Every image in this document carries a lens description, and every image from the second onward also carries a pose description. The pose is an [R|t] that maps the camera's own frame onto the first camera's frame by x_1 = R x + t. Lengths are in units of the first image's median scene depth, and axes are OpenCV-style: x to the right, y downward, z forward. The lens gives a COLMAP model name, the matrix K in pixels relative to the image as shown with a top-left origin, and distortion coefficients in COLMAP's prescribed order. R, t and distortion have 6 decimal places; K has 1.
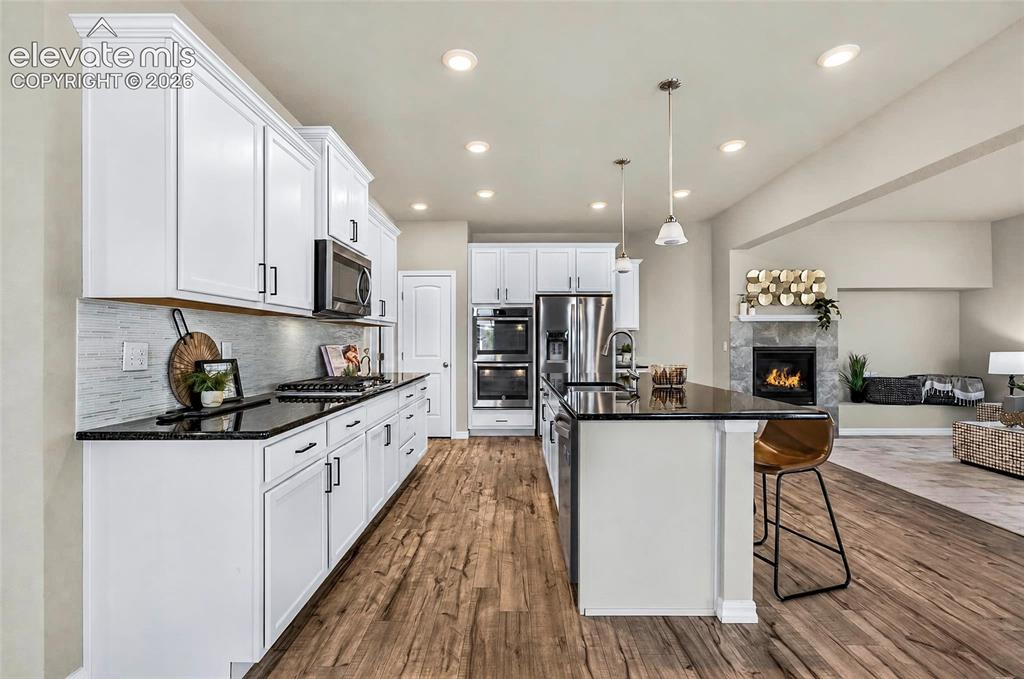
lens RADIAL K [[461.8, 0, 508.8], [0, 461.8, 338.1], [0, 0, 1]] dist [-0.005065, 0.002404]
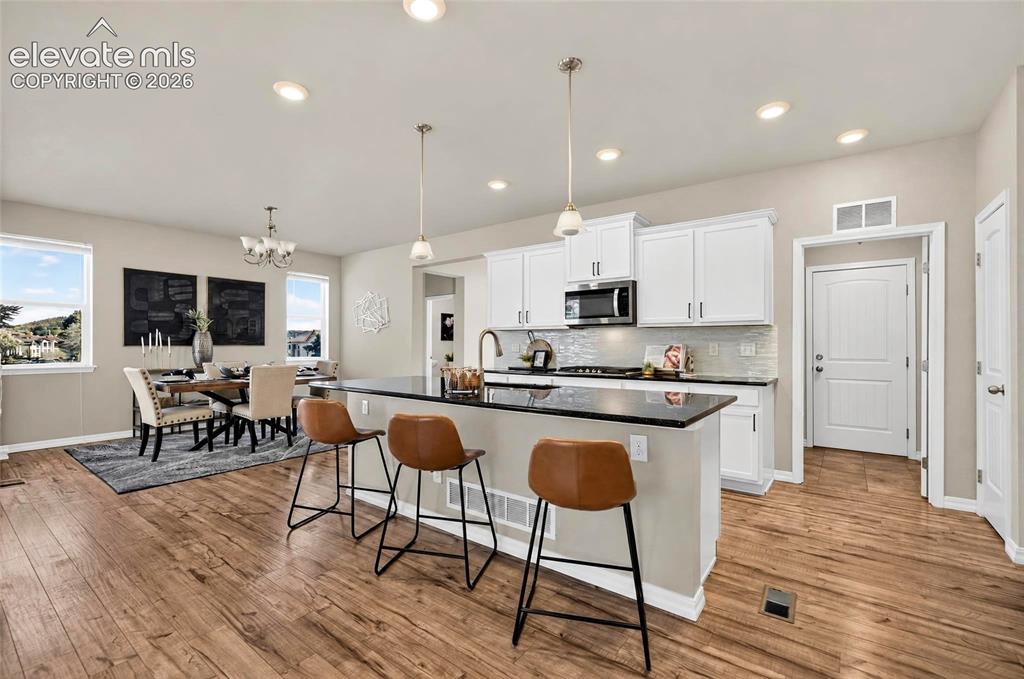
lens RADIAL K [[445.9, 0, 516.7], [0, 445.9, 340.0], [0, 0, 1]] dist [-0.001650, -0.000112]
pose [[-0.578595, -0.010677, -0.815545, 0.886092], [0.006444, 0.999823, -0.017661, 0.020381], [0.815590, -0.015474, -0.578424, 1.428304]]
